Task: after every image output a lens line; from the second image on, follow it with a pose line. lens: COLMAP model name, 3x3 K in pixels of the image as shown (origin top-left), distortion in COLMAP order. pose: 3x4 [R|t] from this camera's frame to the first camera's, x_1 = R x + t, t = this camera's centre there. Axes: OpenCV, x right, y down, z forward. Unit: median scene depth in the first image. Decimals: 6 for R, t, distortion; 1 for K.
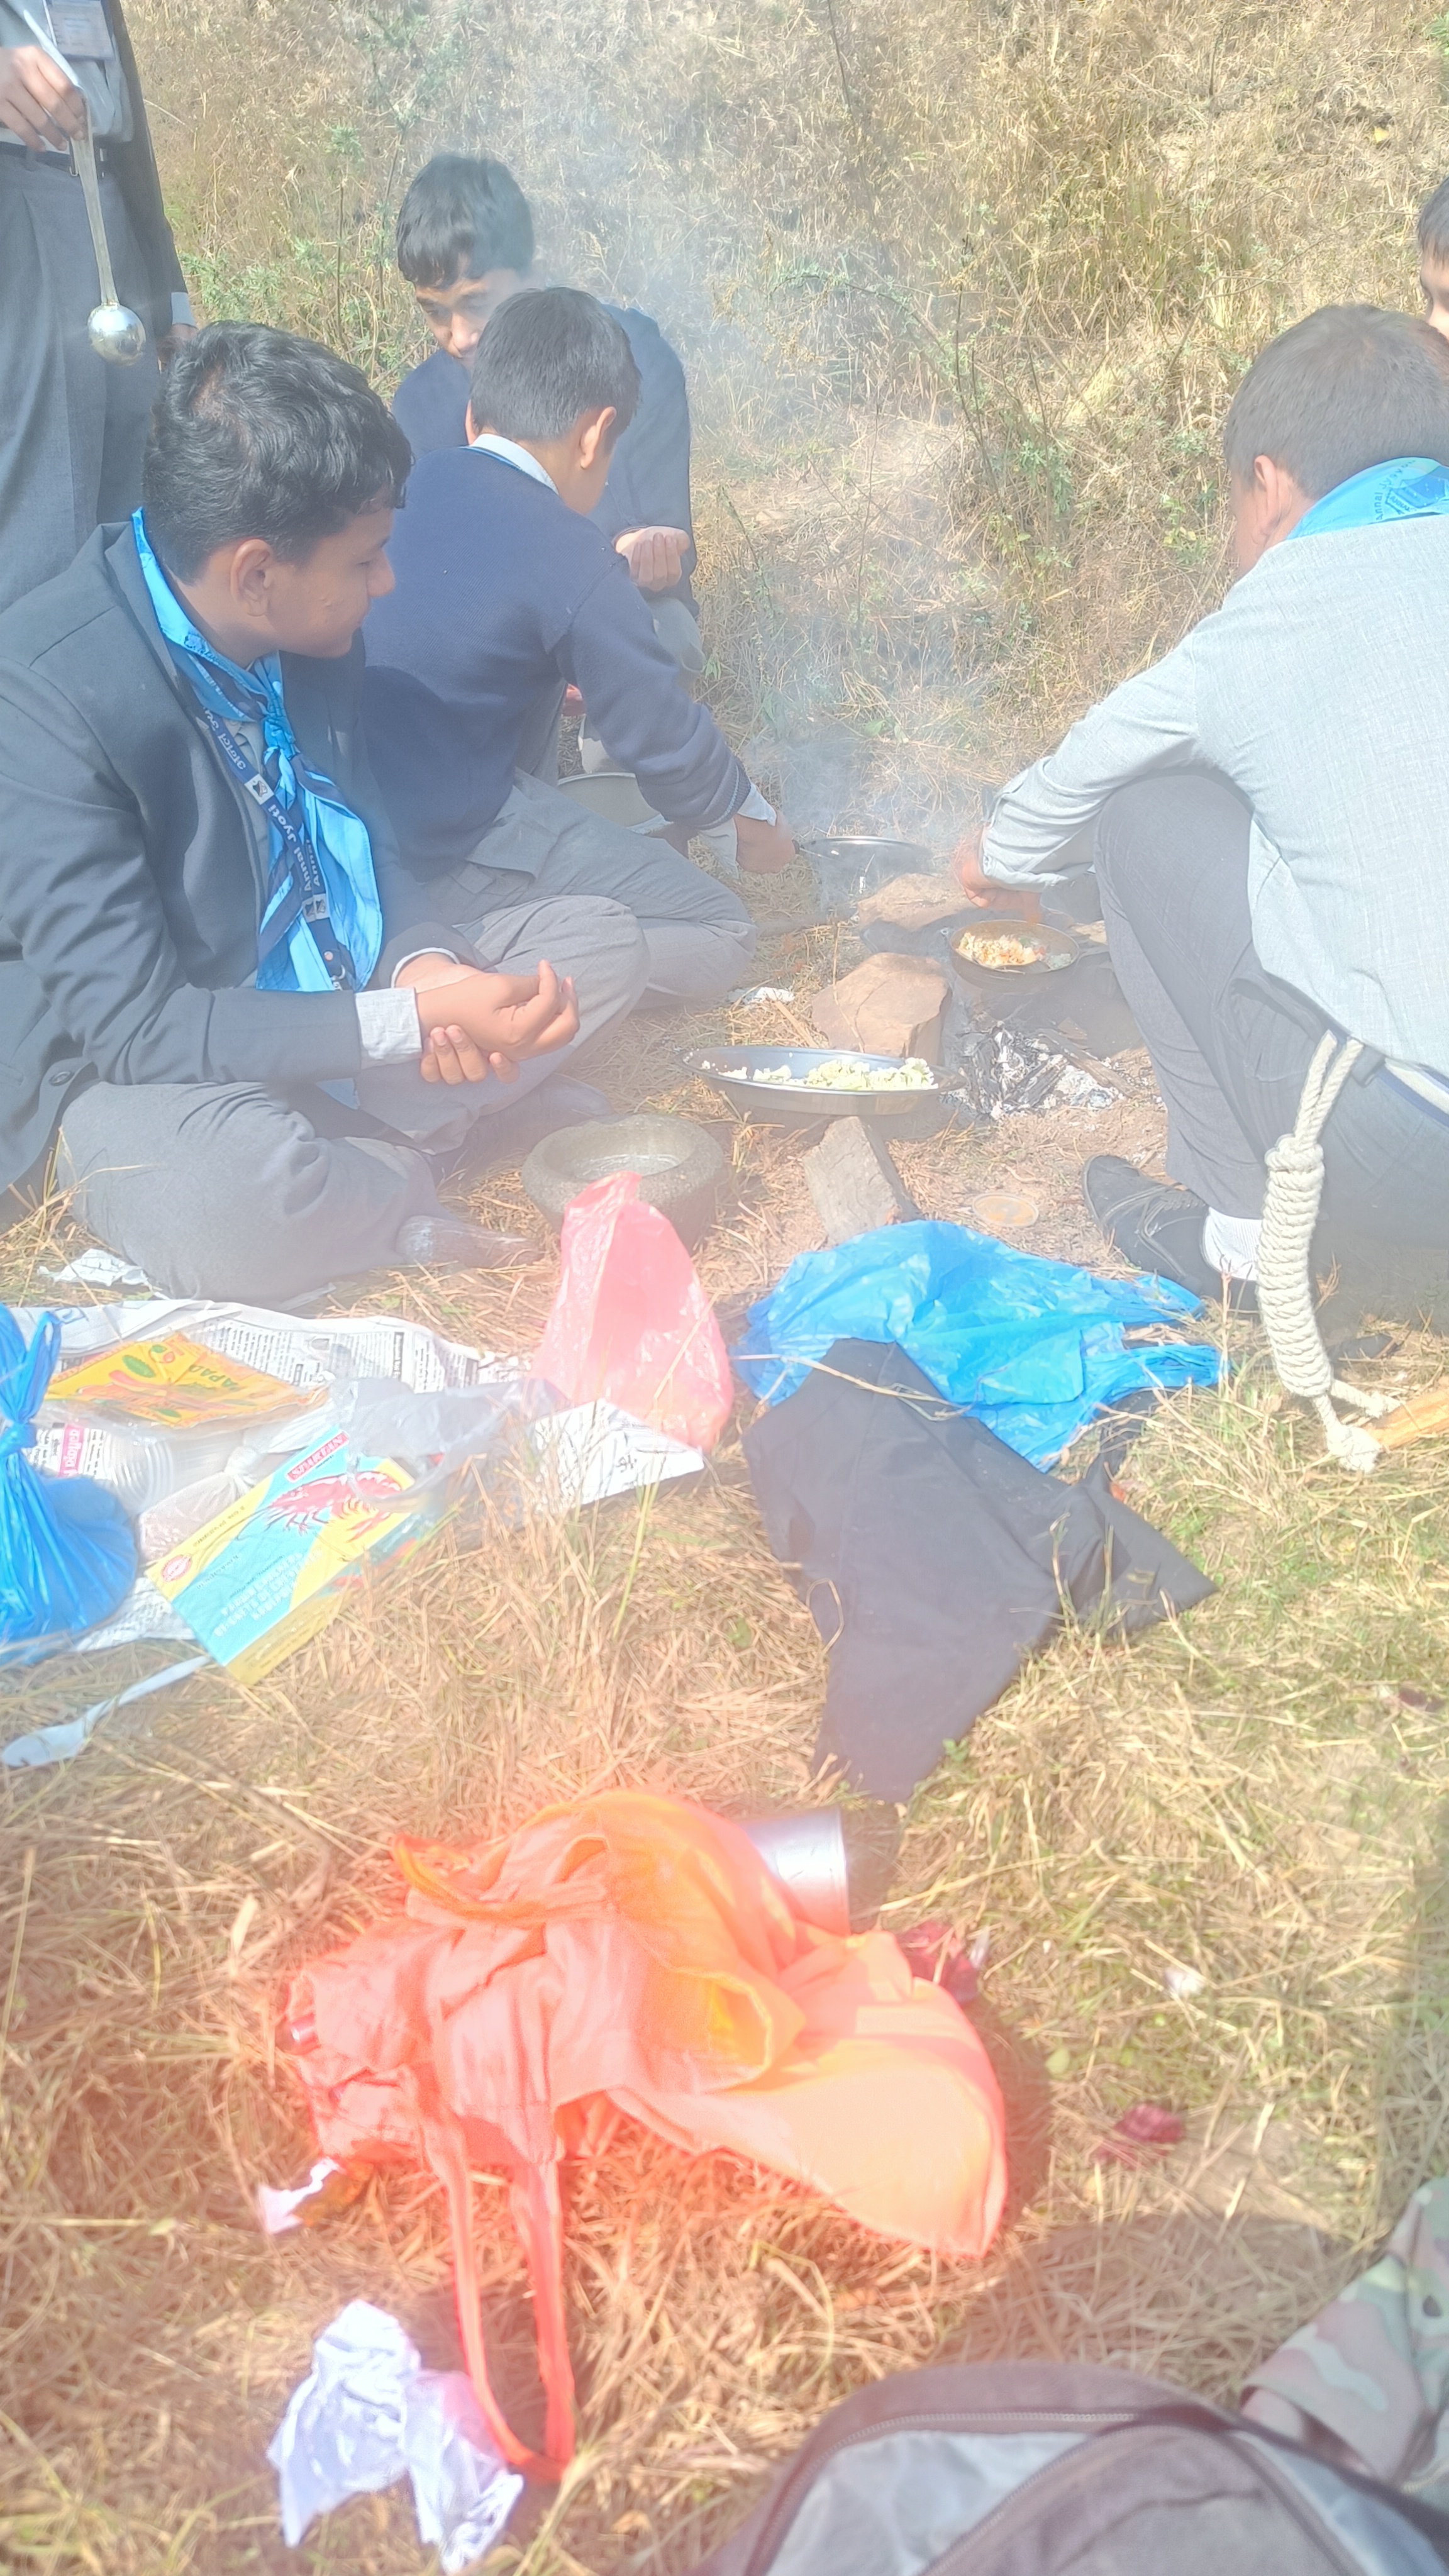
lens RADIAL K [[1773.6, 0, 718.3], [0, 1773.6, 1290.1], [0, 0, 1]] dist [0.034347, -0.017426]
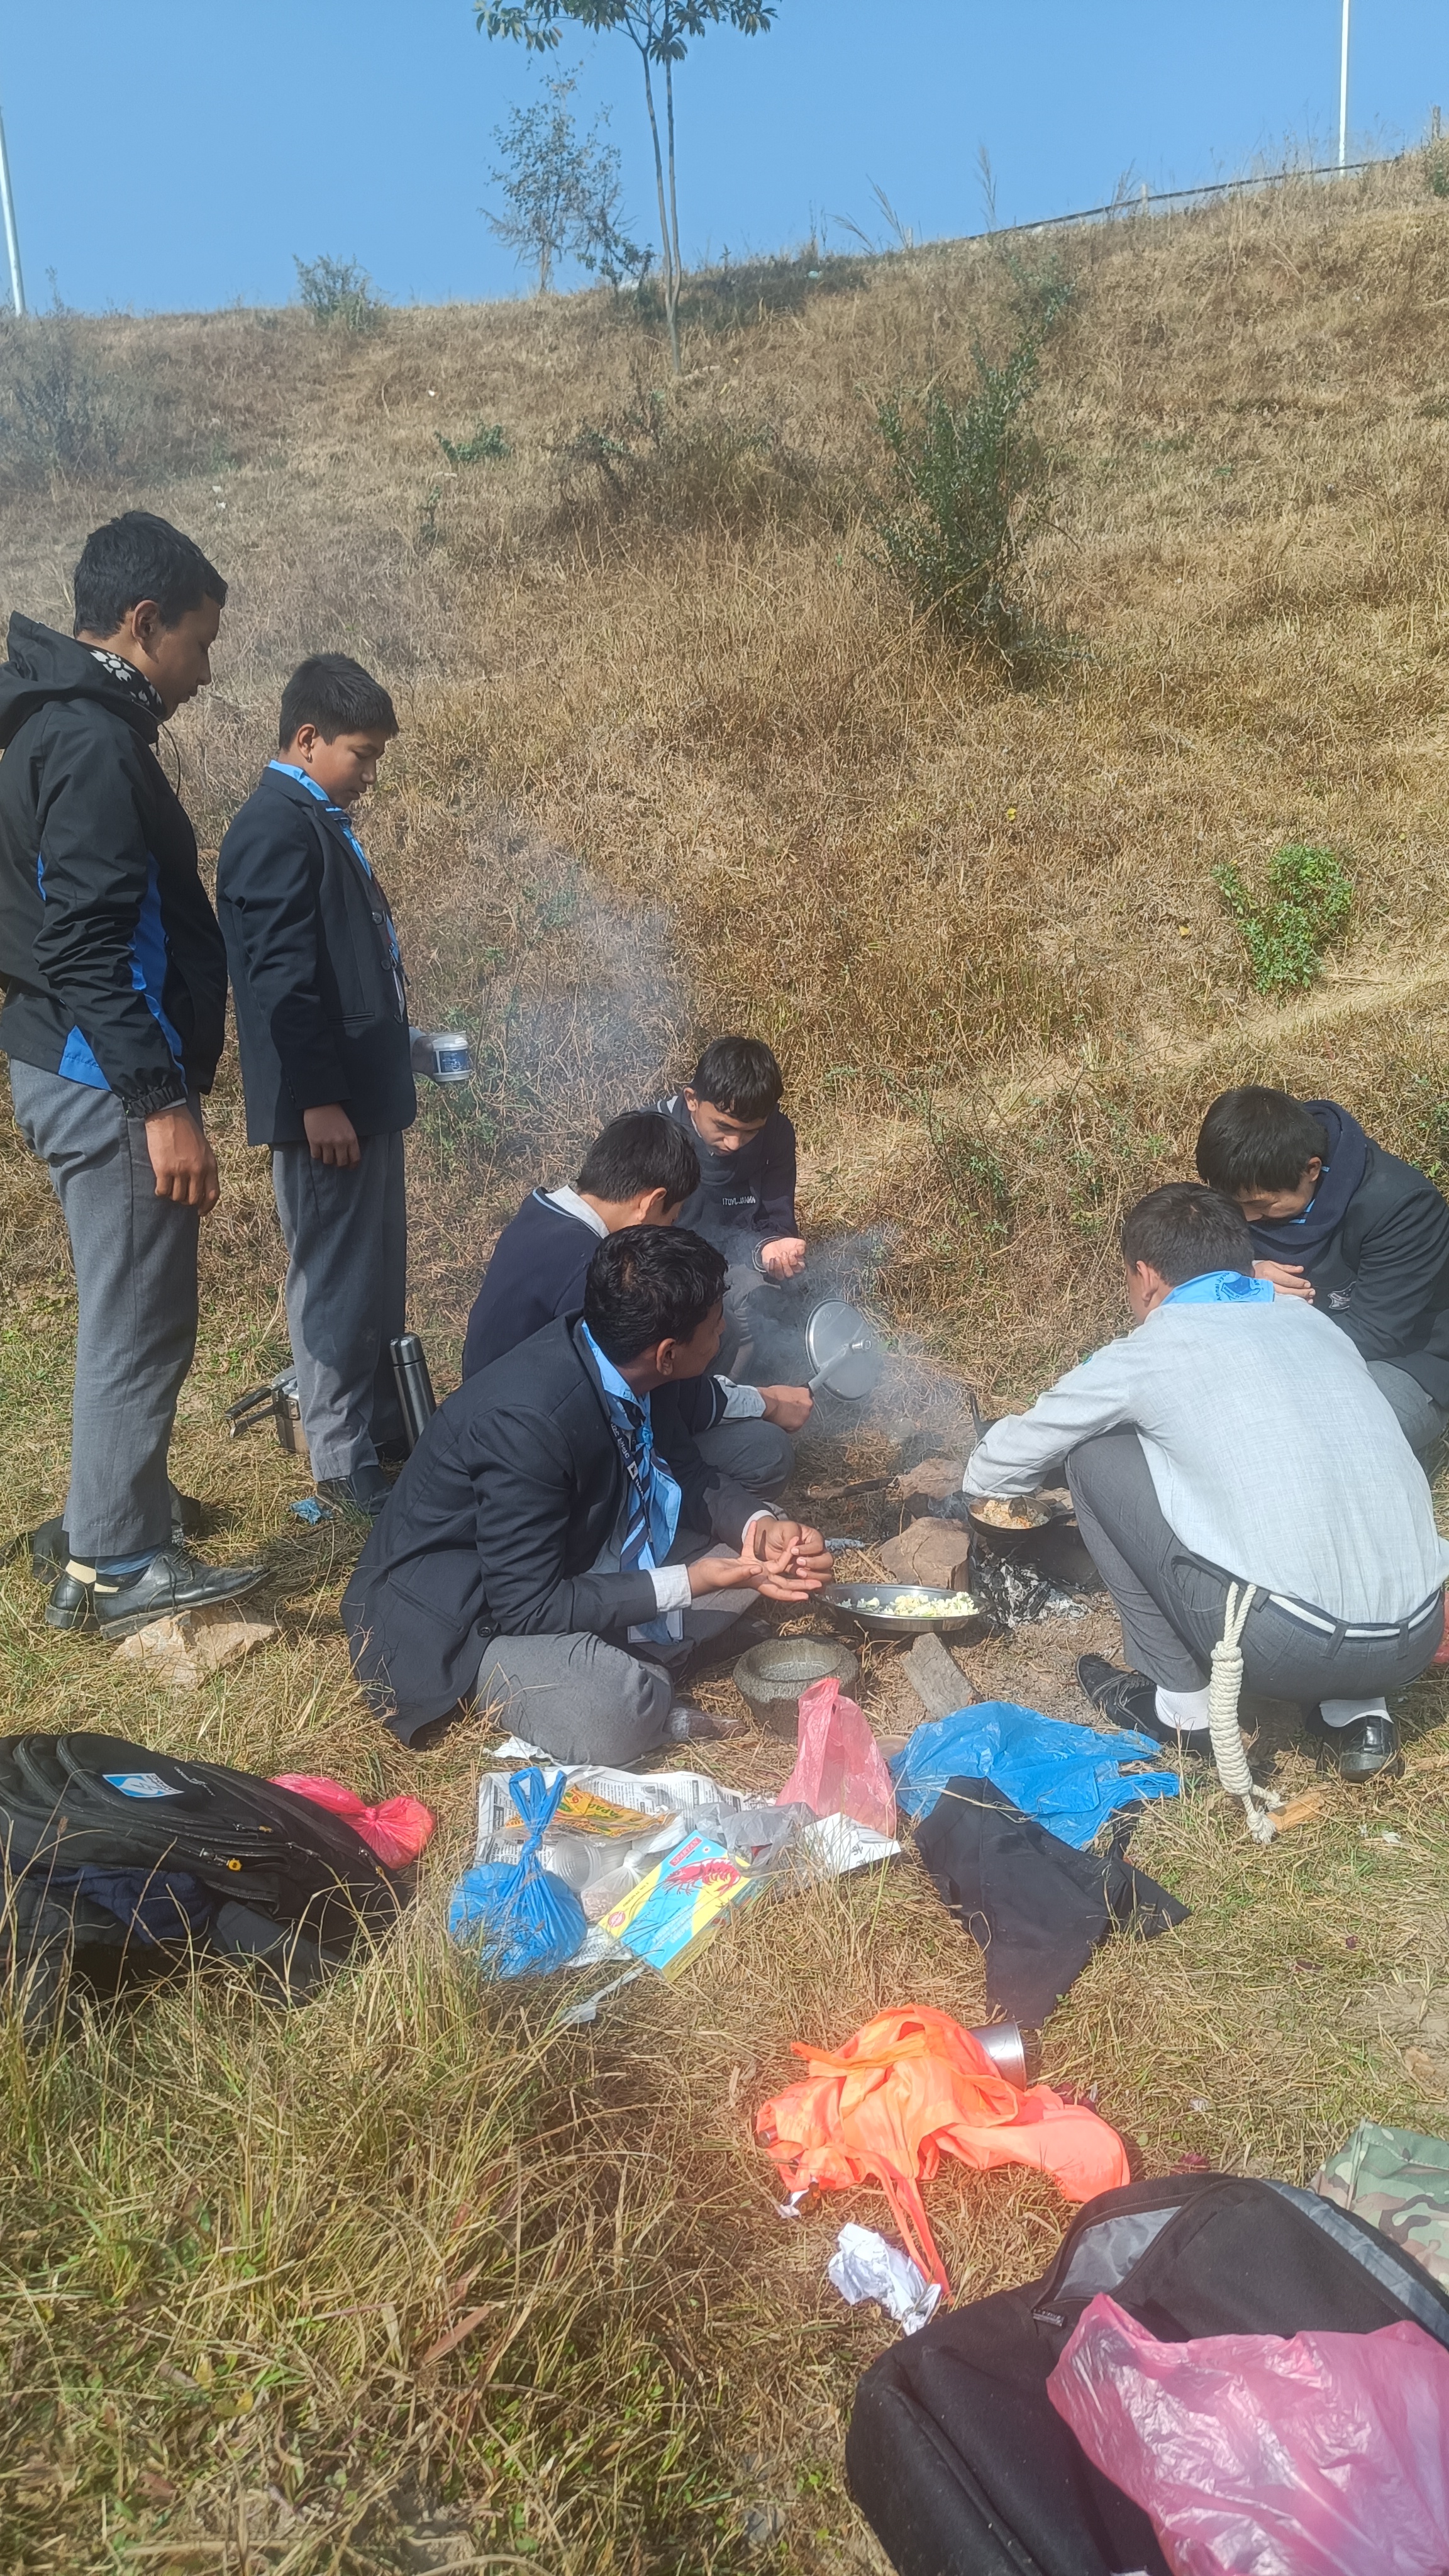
lens RADIAL K [[1773.6, 0, 723.8], [0, 1773.6, 1284.0], [0, 0, 1]] dist [0.034347, -0.017426]
pose [[0.997978, -0.020888, 0.060036, -0.236840], [0.035759, 0.965330, -0.258570, 0.005694], [-0.052554, 0.260194, 0.964125, -0.724394]]
